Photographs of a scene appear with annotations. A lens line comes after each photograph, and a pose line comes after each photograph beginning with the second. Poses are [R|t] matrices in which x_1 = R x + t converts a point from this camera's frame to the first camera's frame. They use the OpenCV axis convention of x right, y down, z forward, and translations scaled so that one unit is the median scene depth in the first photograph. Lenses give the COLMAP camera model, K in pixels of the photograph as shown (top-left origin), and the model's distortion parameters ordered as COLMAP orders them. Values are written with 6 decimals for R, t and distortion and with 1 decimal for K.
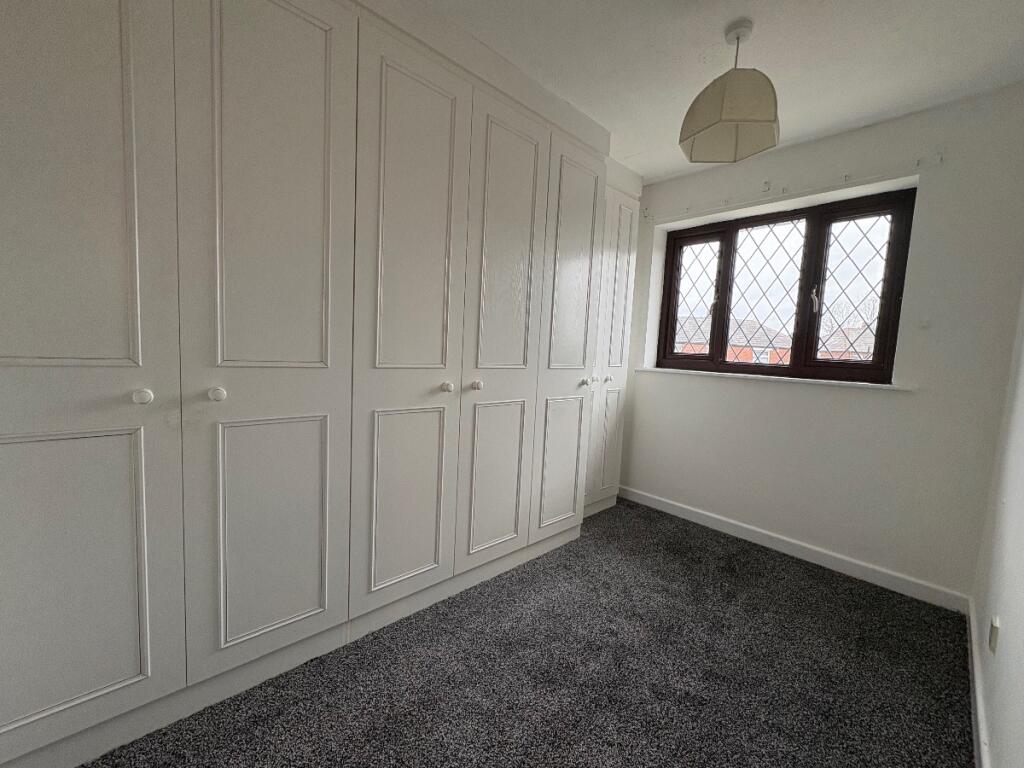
lens RADIAL K [[409.4, 0, 514.8], [0, 409.4, 385.3], [0, 0, 1]] dist [-0.001339, 0.000726]
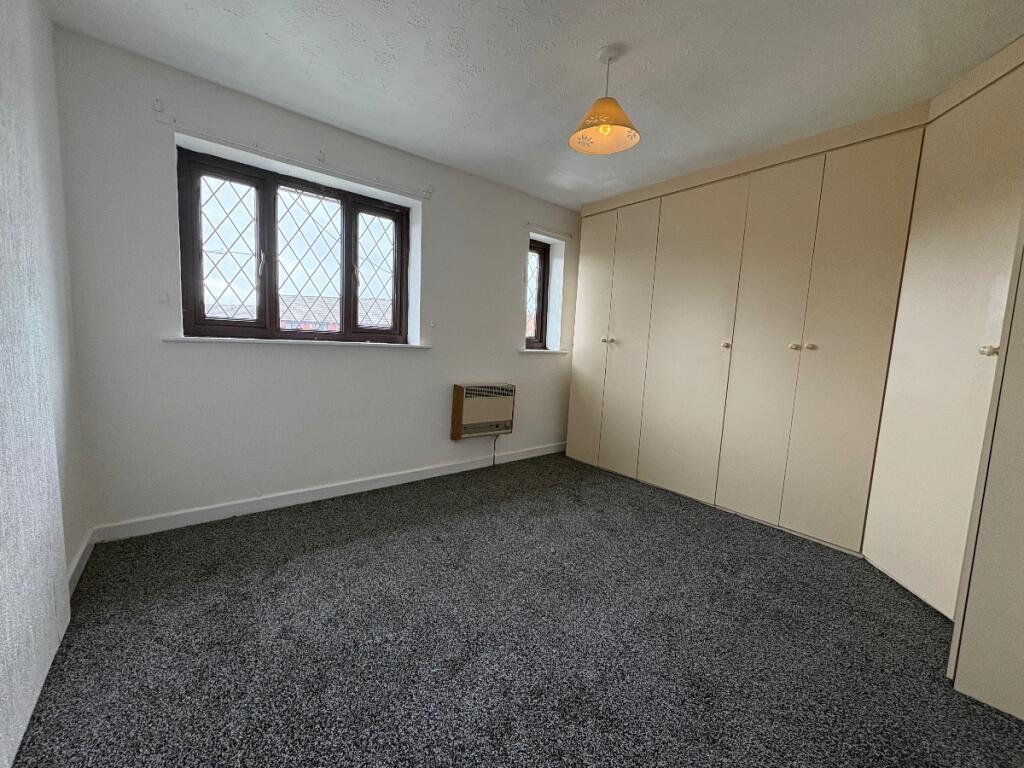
lens RADIAL K [[409.4, 0, 516.1], [0, 409.4, 388.0], [0, 0, 1]] dist [-0.001339, 0.000726]
pose [[0.097280, -0.154879, 0.983132, -0.378318], [0.032822, 0.987779, 0.152363, -0.047340], [-0.994716, 0.017447, 0.101174, 0.370719]]
